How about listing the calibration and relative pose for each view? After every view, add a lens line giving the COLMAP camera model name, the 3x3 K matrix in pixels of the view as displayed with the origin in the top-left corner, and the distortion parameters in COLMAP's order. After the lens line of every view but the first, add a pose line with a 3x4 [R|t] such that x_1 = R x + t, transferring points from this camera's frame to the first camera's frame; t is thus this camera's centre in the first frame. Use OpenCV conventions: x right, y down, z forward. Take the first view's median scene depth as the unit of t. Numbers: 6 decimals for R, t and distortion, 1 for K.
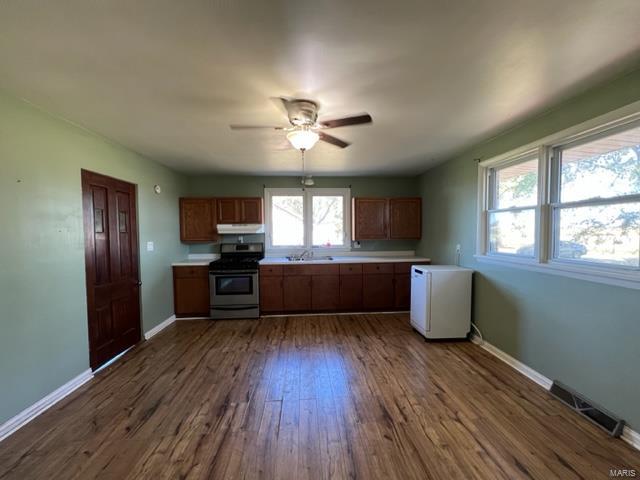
lens RADIAL K [[257.0, 0, 318.9], [0, 257.0, 240.6], [0, 0, 1]] dist [-0.001492, -0.000338]
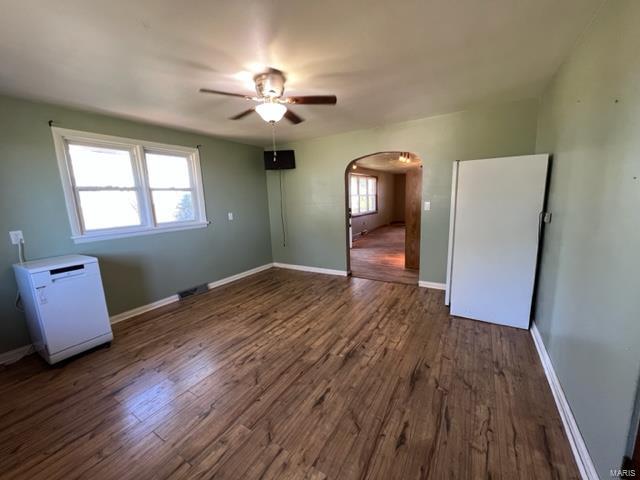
lens RADIAL K [[257.0, 0, 318.6], [0, 257.0, 242.4], [0, 0, 1]] dist [-0.001492, -0.000338]
pose [[-0.815446, -0.056103, 0.576107, -0.837542], [0.067046, 0.979438, 0.190280, -0.051145], [-0.574936, 0.193789, -0.794918, 1.786150]]
